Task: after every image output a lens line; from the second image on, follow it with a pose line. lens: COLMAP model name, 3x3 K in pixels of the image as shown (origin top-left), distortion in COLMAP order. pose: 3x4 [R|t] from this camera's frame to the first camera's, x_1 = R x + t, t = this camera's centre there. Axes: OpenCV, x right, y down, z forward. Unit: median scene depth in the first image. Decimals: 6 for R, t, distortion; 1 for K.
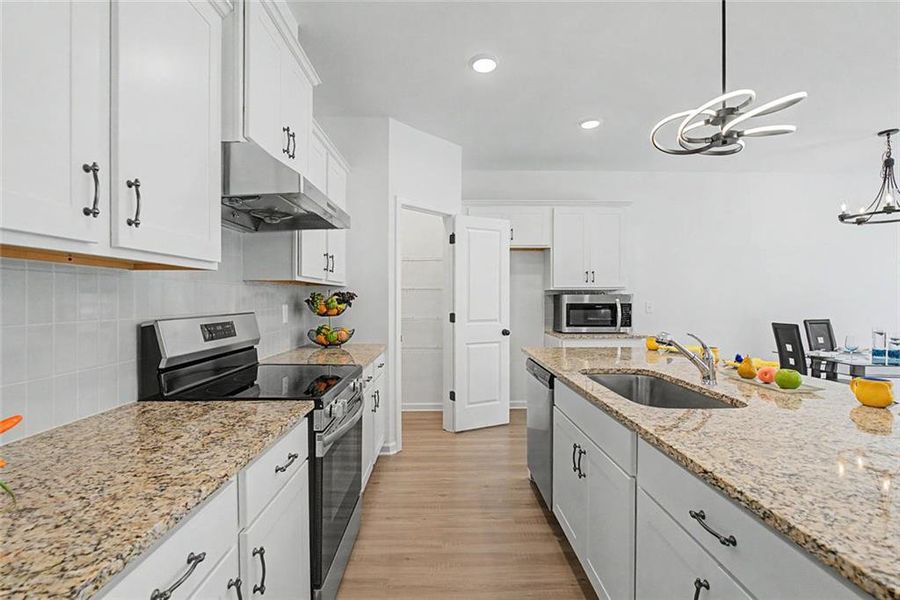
lens RADIAL K [[403.7, 0, 447.9], [0, 403.7, 301.5], [0, 0, 1]] dist [-0.008620, -0.000151]
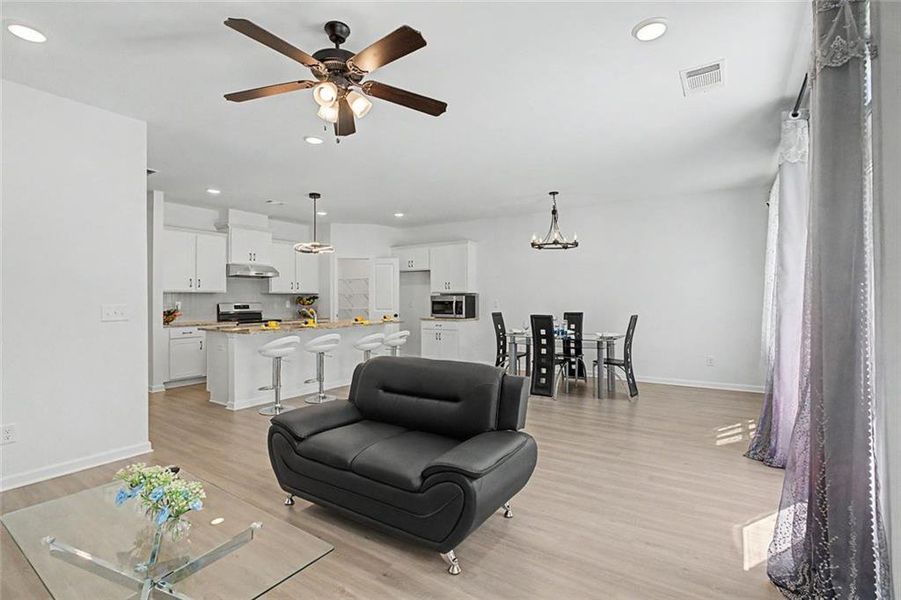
lens RADIAL K [[426.7, 0, 456.0], [0, 426.7, 294.1], [0, 0, 1]] dist [0.000414, -0.000005]
pose [[0.829677, -0.007758, -0.558189, 1.596889], [-0.001097, 0.999879, -0.015528, 0.004754], [0.558242, 0.013495, 0.829568, -0.575471]]
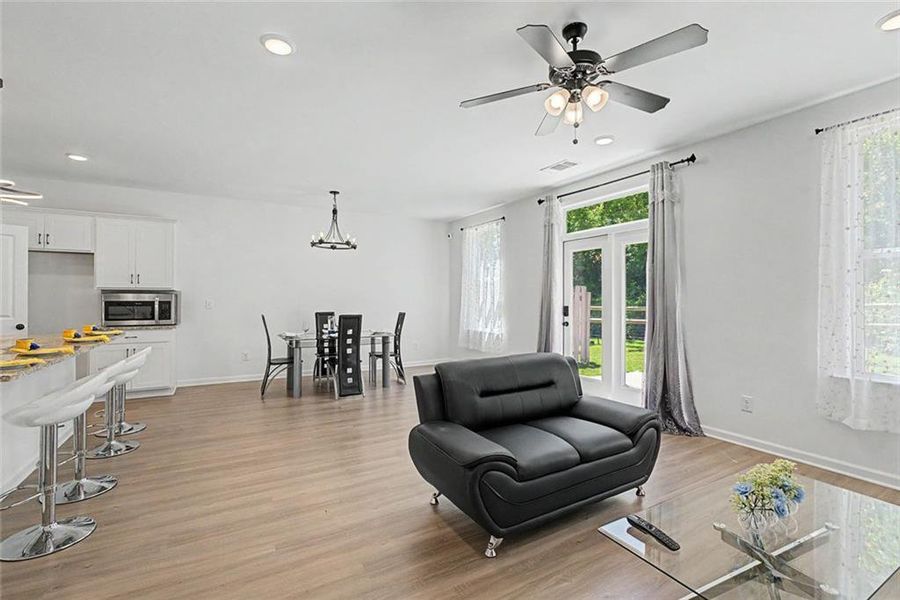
lens RADIAL K [[403.7, 0, 447.9], [0, 403.7, 301.5], [0, 0, 1]] dist [-0.008620, -0.000151]
pose [[0.874838, -0.000077, 0.484416, 0.668371], [-0.000273, 1.000000, 0.000651, 0.006172], [-0.484416, -0.000702, 0.874837, -0.569242]]
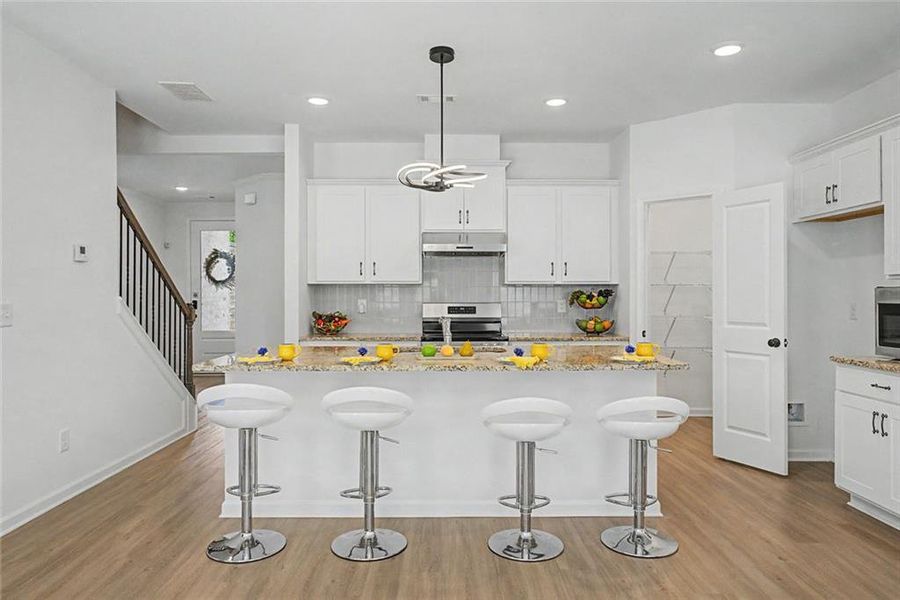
lens RADIAL K [[615.2, 0, 438.4], [0, 615.2, 296.6], [0, 0, 1]] dist [-0.007132, -0.001114]
pose [[-0.009330, 0.002978, -0.999952, 1.265159], [-0.007036, 0.999971, 0.003044, -0.003062], [0.999932, 0.007064, -0.009309, 0.436868]]
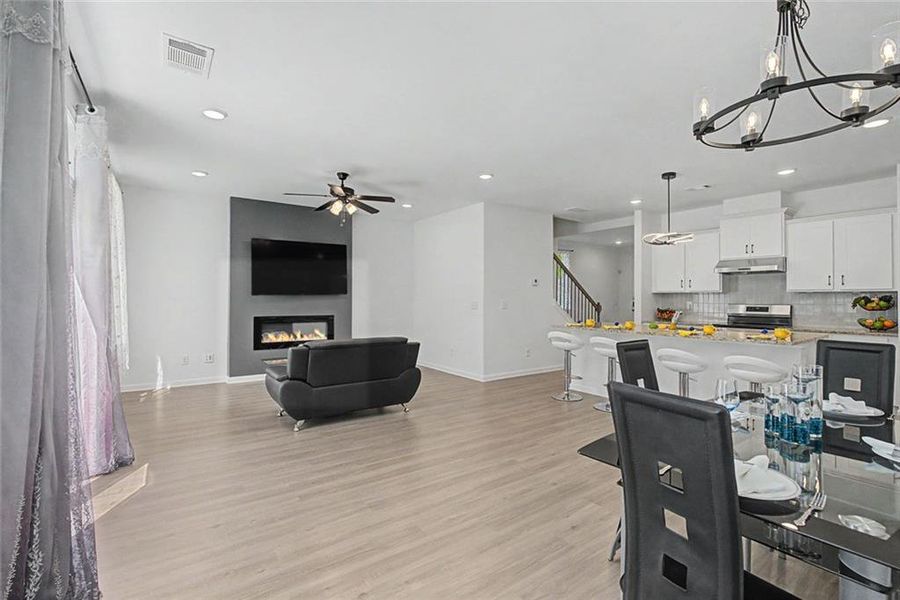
lens RADIAL K [[407.0, 0, 453.9], [0, 407.0, 297.5], [0, 0, 1]] dist [-0.005884, -0.000198]
pose [[-0.819869, -0.004907, -0.572529, 1.550524], [-0.009123, 0.999948, 0.004494, -0.005709], [0.572478, 0.008907, -0.819872, 1.084873]]
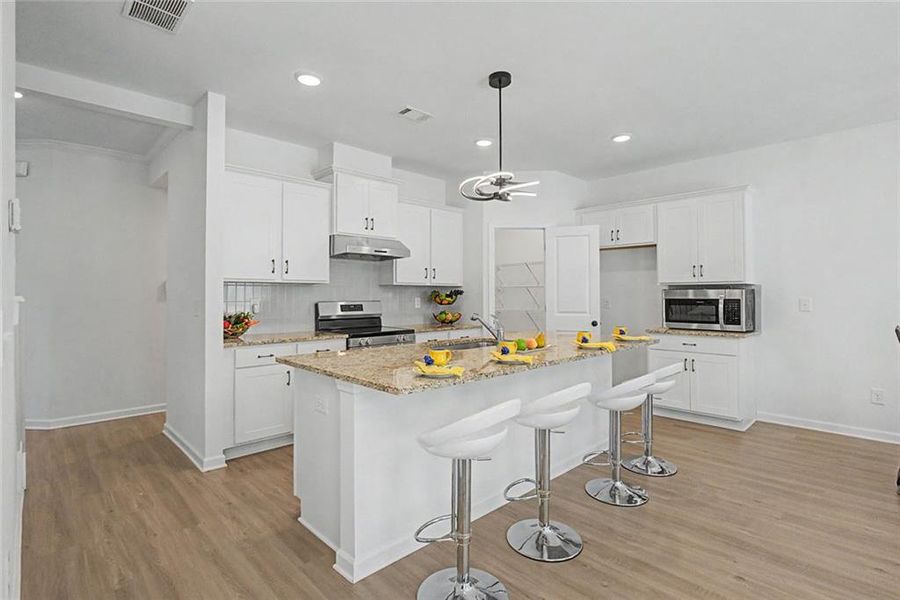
lens RADIAL K [[446.2, 0, 452.2], [0, 446.2, 282.8], [0, 0, 1]] dist [-0.014092, -0.000107]
pose [[0.693634, -0.018934, -0.720079, 0.801228], [-0.004584, 0.999518, -0.030697, 0.002286], [0.720313, 0.024594, 0.693213, -0.172372]]
